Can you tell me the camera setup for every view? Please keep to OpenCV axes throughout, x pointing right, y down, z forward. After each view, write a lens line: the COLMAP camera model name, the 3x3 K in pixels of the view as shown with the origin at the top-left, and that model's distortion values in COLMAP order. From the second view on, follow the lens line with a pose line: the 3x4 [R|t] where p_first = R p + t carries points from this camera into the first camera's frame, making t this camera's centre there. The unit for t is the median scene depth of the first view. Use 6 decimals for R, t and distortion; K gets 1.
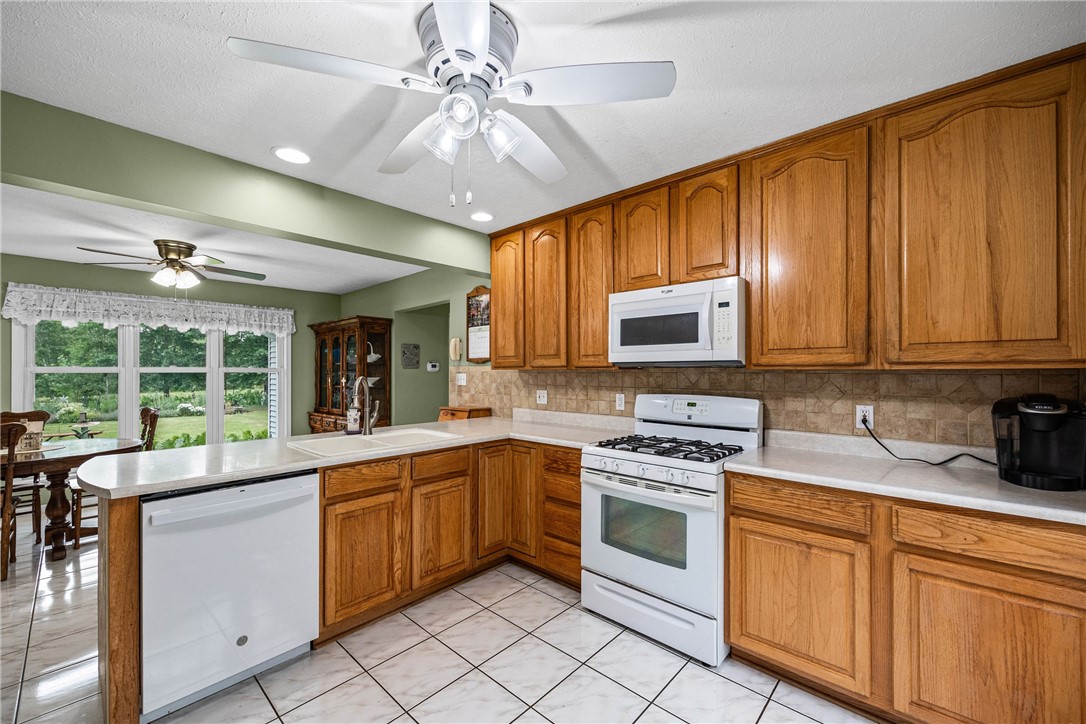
lens RADIAL K [[430.4, 0, 554.4], [0, 430.4, 369.0], [0, 0, 1]] dist [-0.001509, -0.000064]
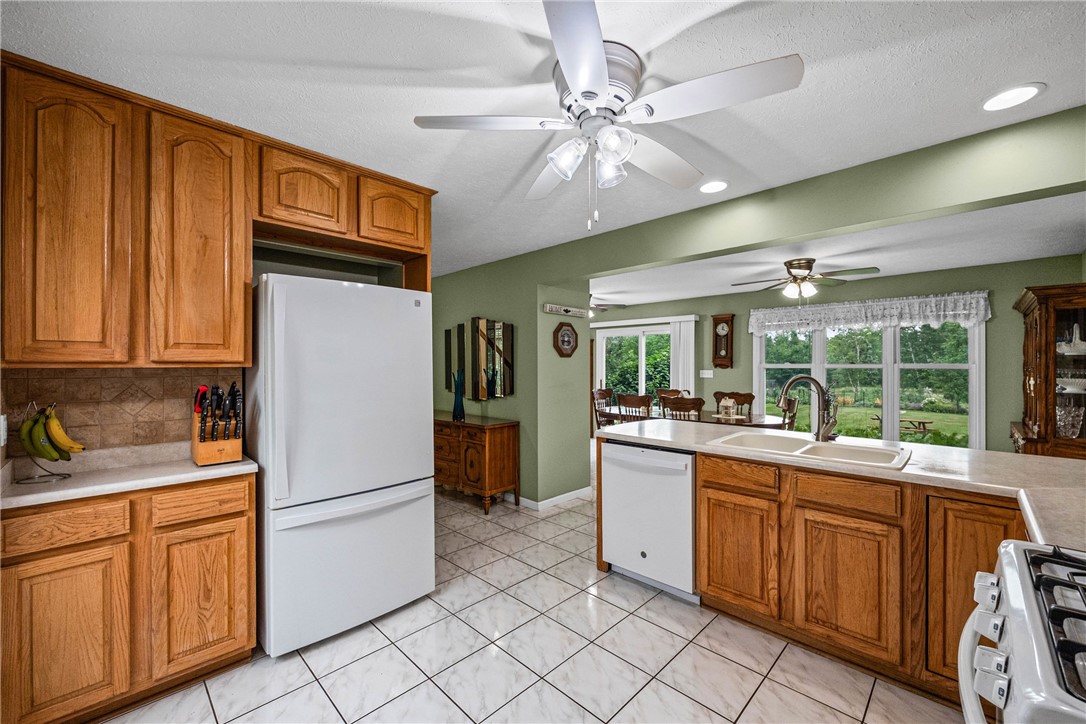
lens RADIAL K [[430.4, 0, 551.3], [0, 430.4, 365.5], [0, 0, 1]] dist [-0.001509, -0.000064]
pose [[-0.038422, 0.002134, -0.999259, 0.338698], [0.002549, 0.999995, 0.002038, -0.004024], [0.999258, -0.002468, -0.038427, 0.344965]]
